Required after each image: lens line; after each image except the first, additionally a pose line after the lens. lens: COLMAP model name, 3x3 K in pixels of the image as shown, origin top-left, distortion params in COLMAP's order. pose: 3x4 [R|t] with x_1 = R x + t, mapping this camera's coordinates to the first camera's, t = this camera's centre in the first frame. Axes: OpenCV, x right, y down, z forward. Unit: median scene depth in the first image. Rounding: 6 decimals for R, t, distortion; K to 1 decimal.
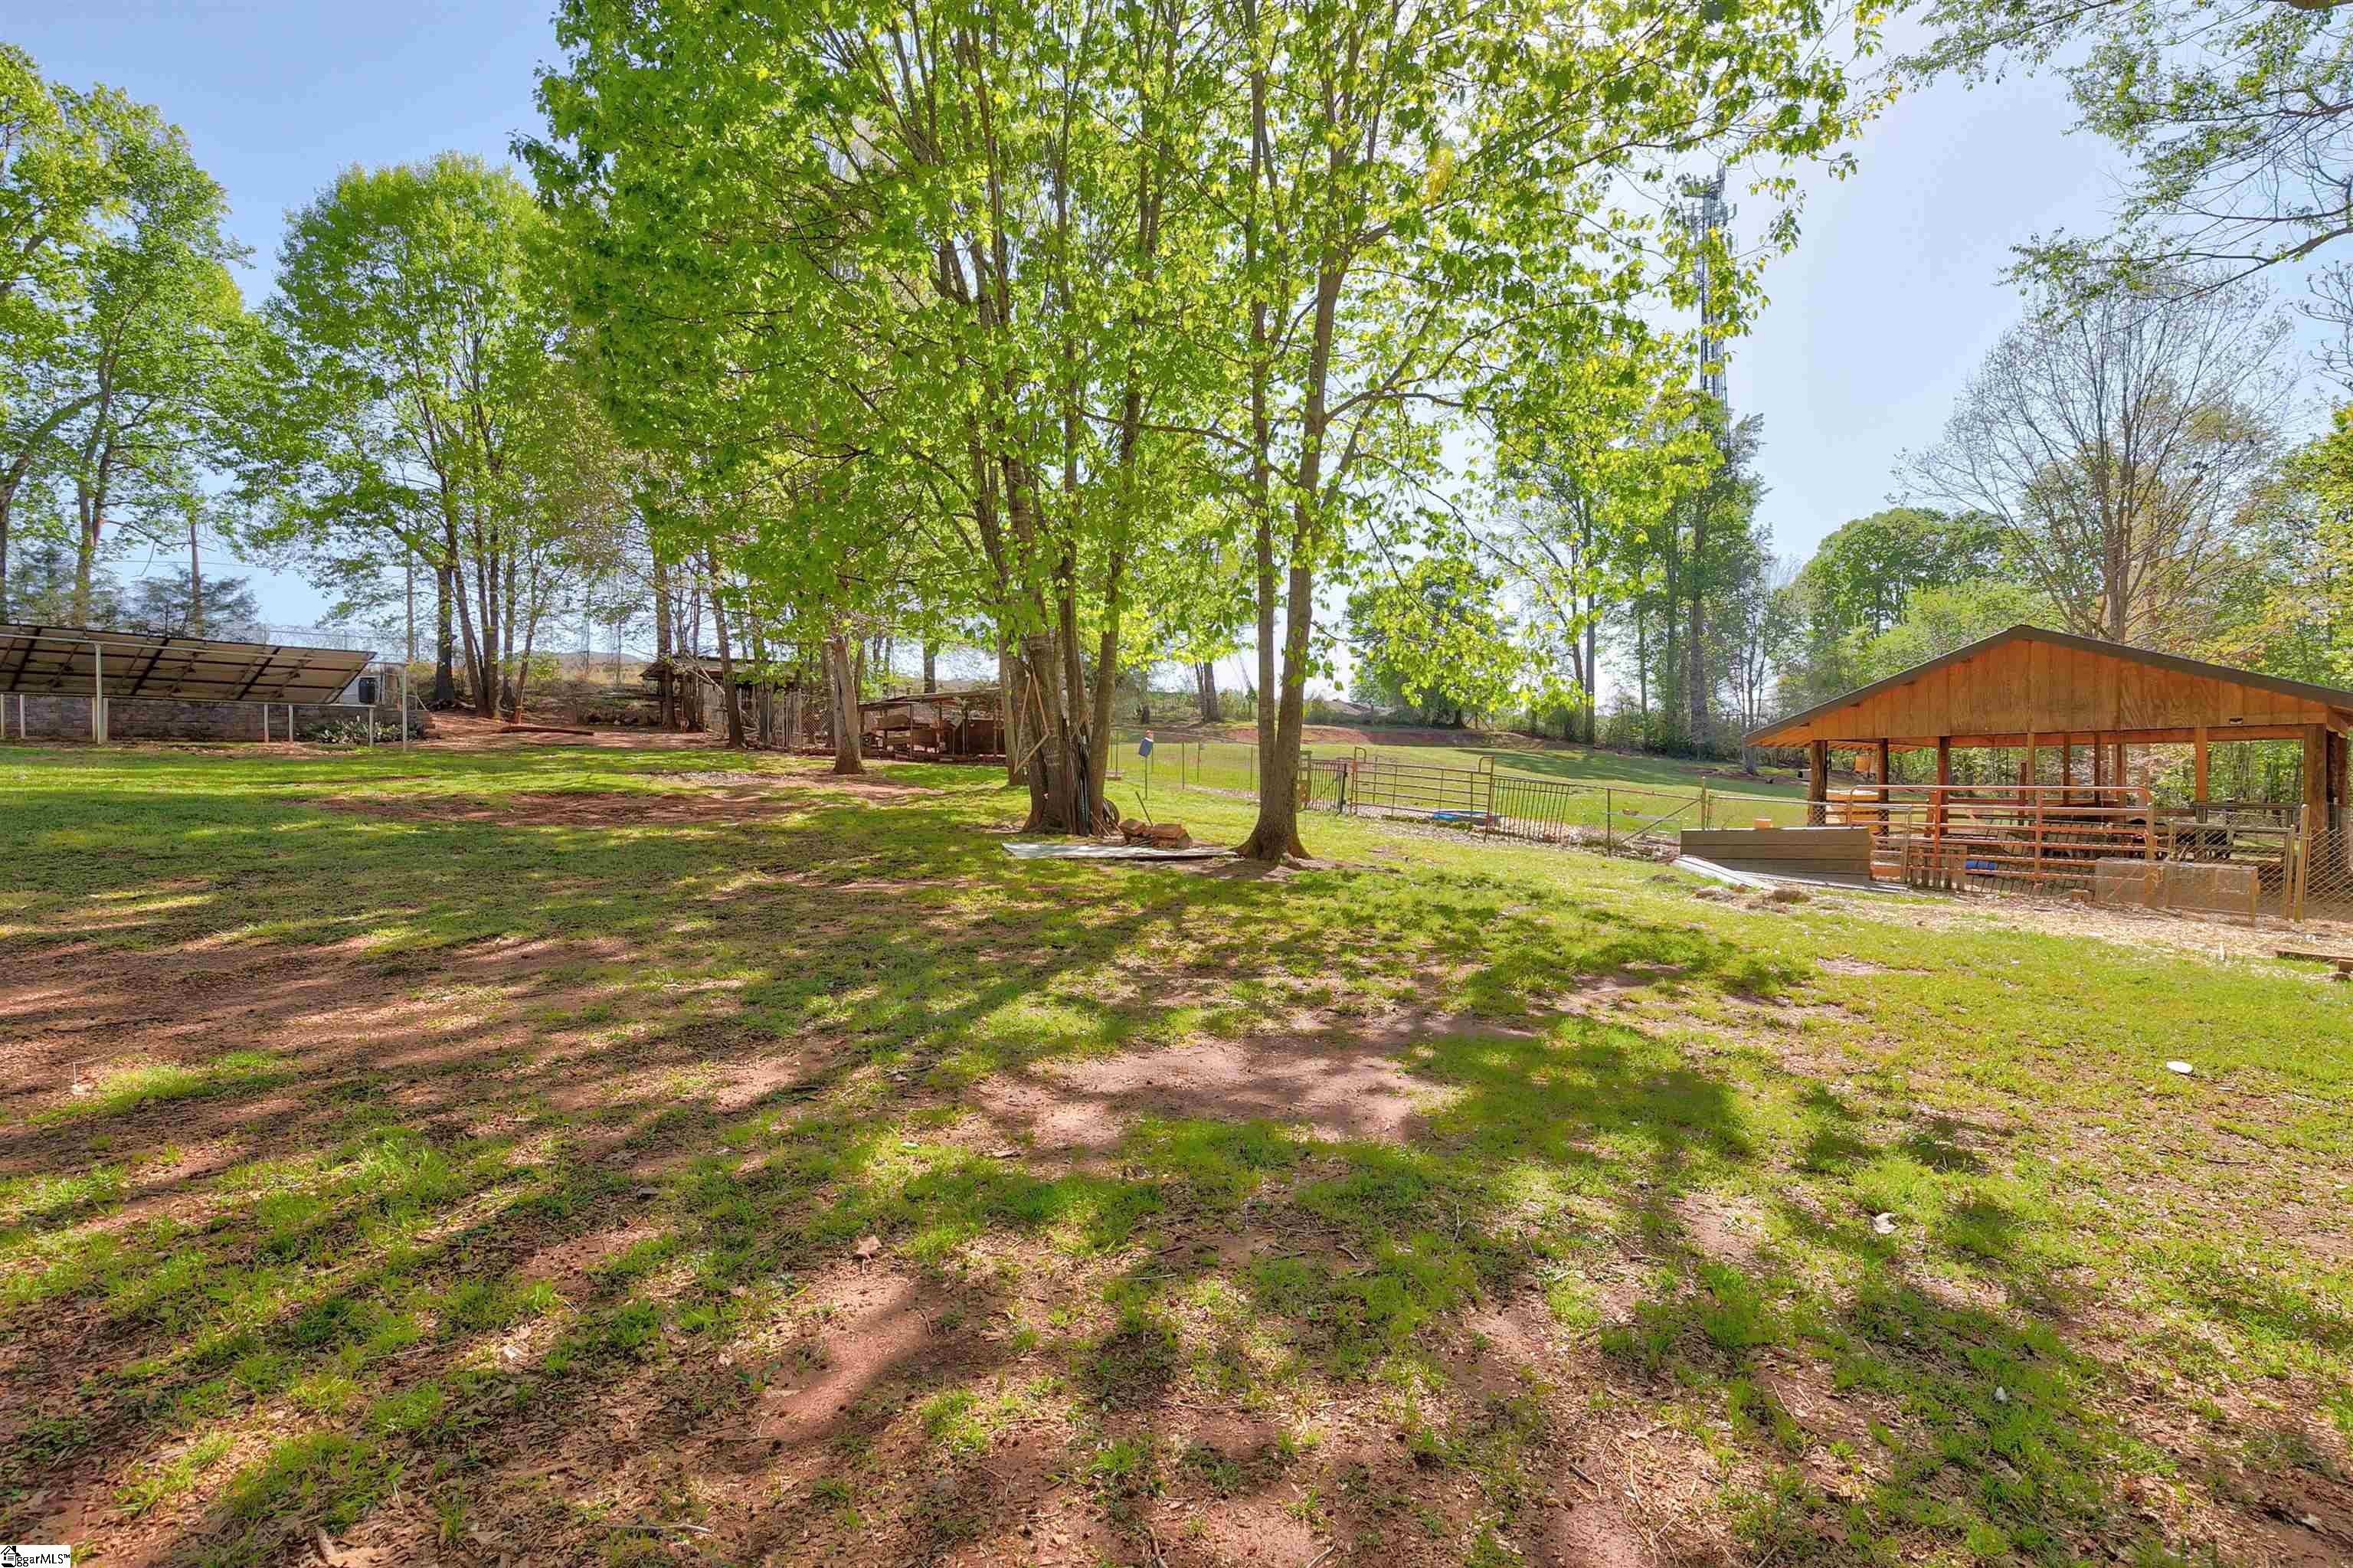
lens RADIAL K [[1082.9, 0, 1170.0], [0, 1082.9, 794.6], [0, 0, 1]] dist [-0.011928, 0.000300]
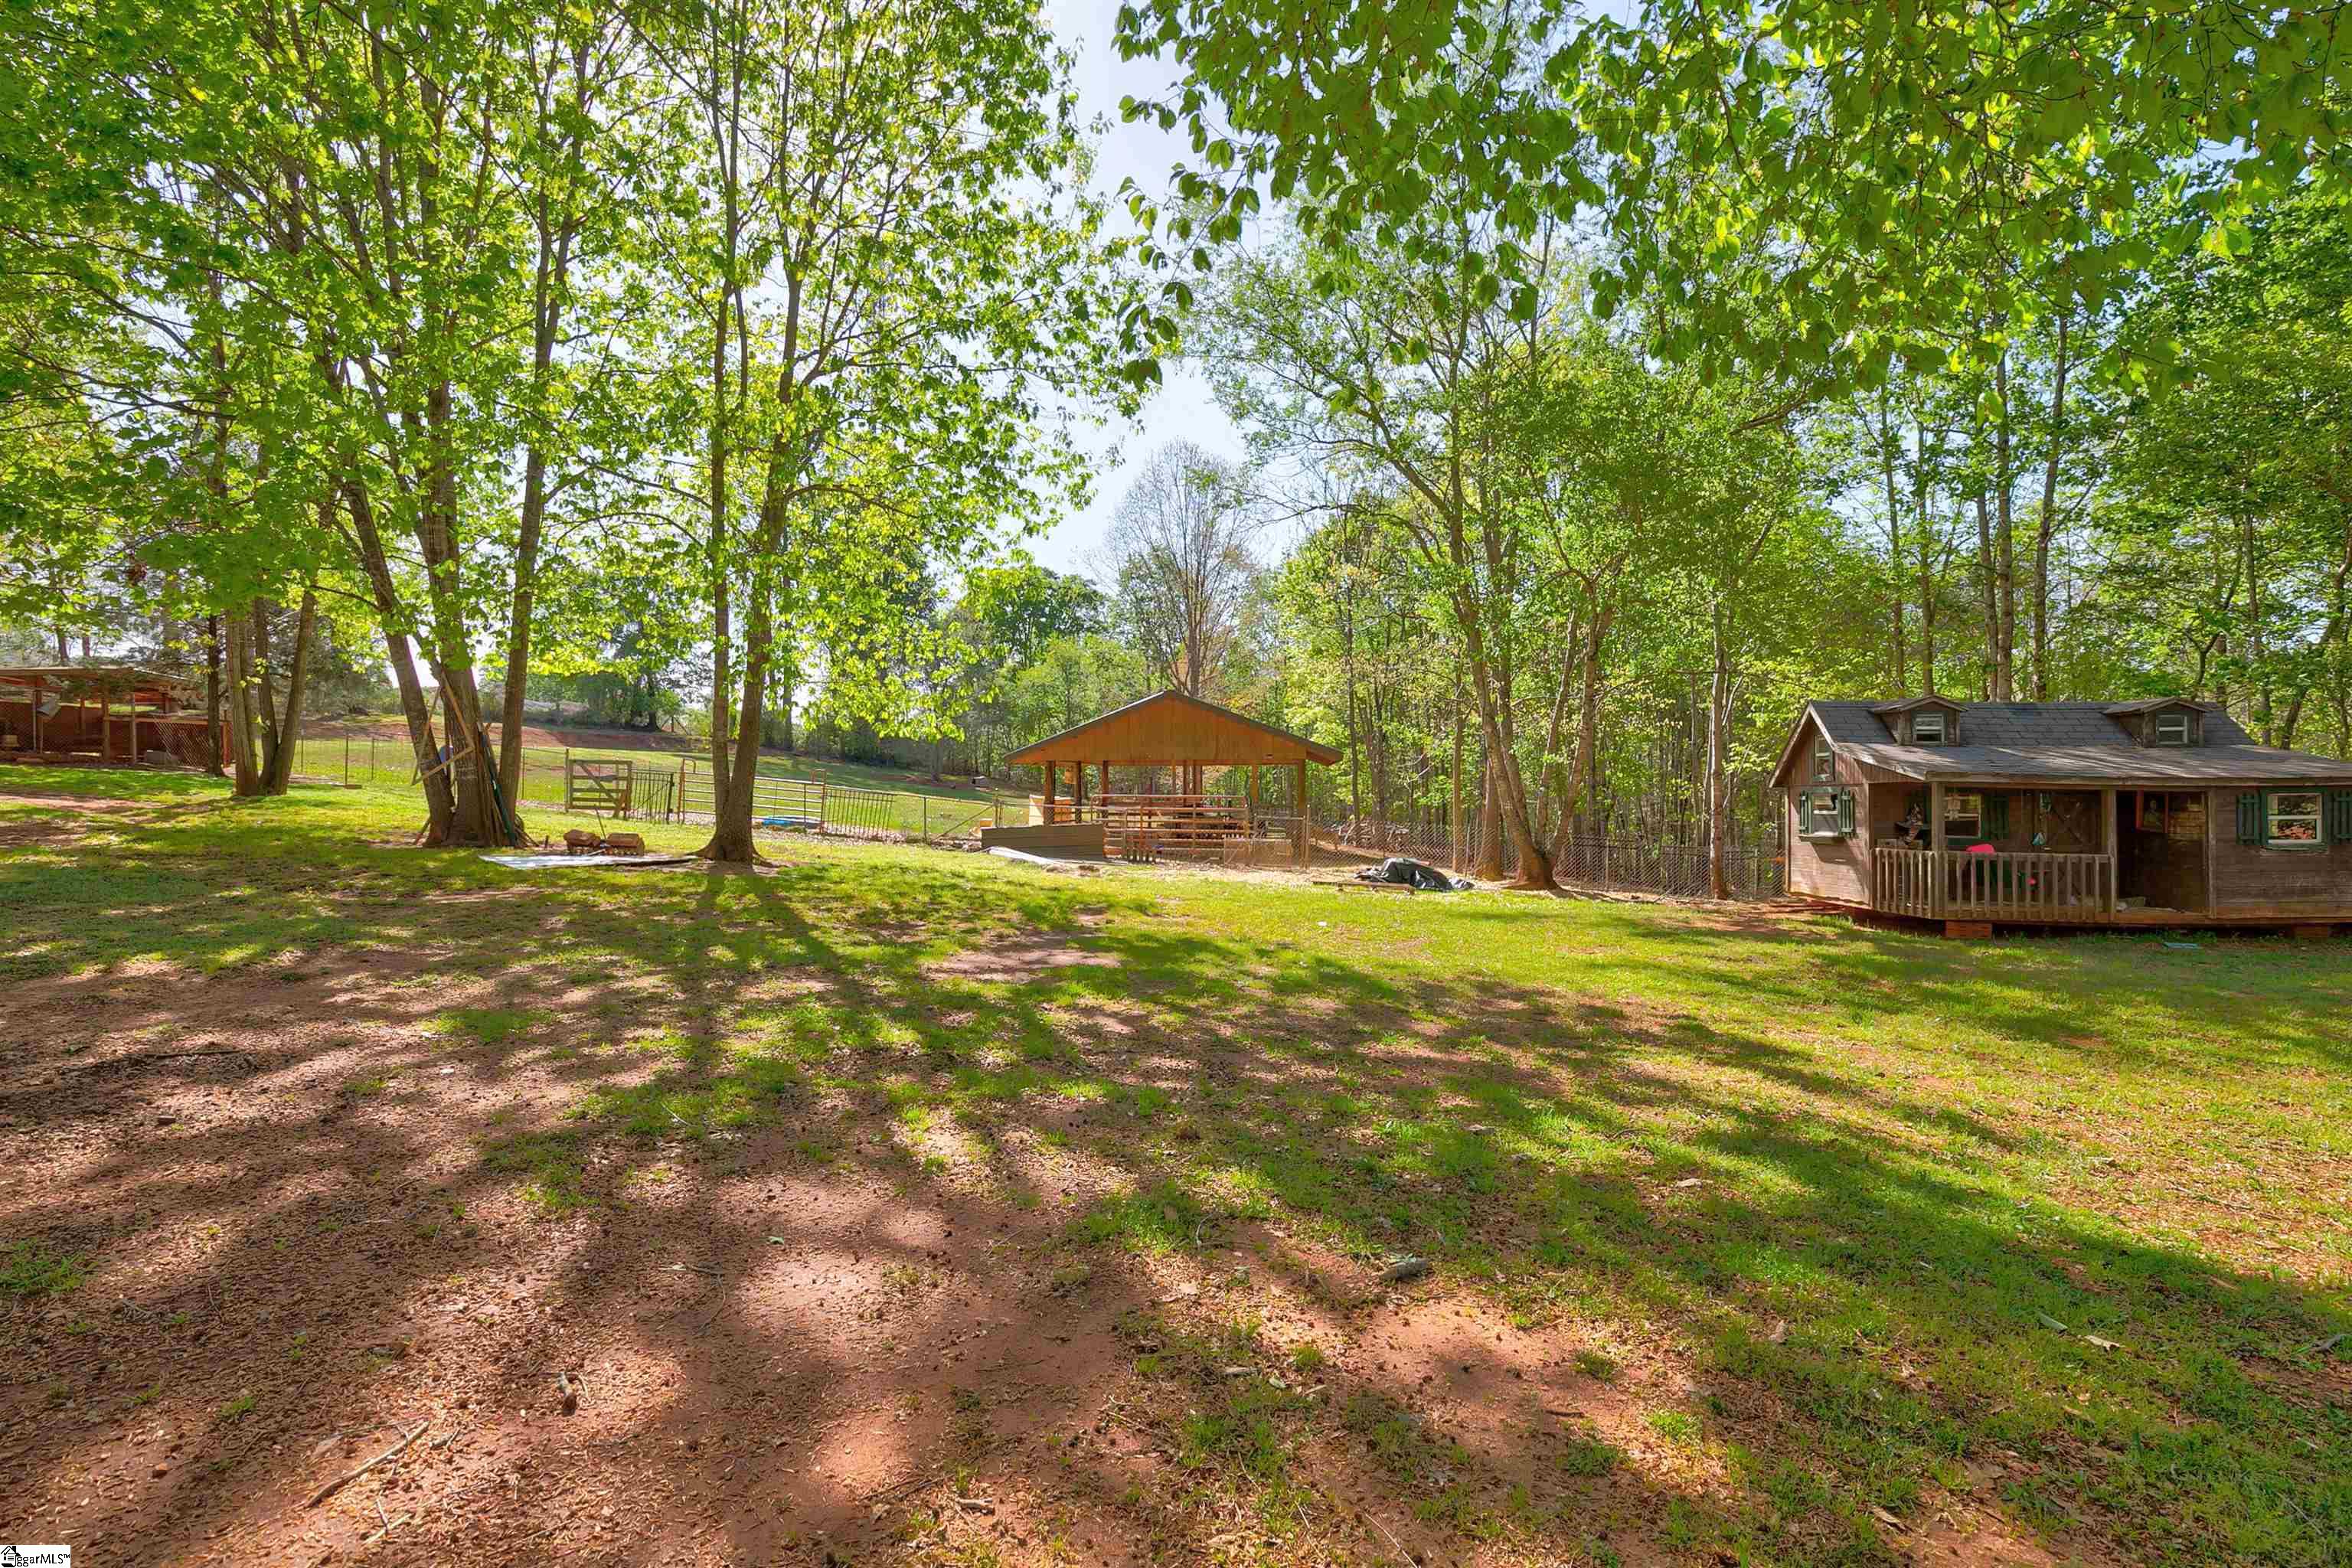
lens RADIAL K [[1082.4, 0, 1181.0], [0, 1082.4, 782.1], [0, 0, 1]] dist [-0.011928, 0.000300]
pose [[0.726746, 0.002275, 0.686903, -0.240222], [0.006614, 0.999925, -0.010309, -0.007843], [-0.686875, 0.012035, 0.726676, -0.129780]]
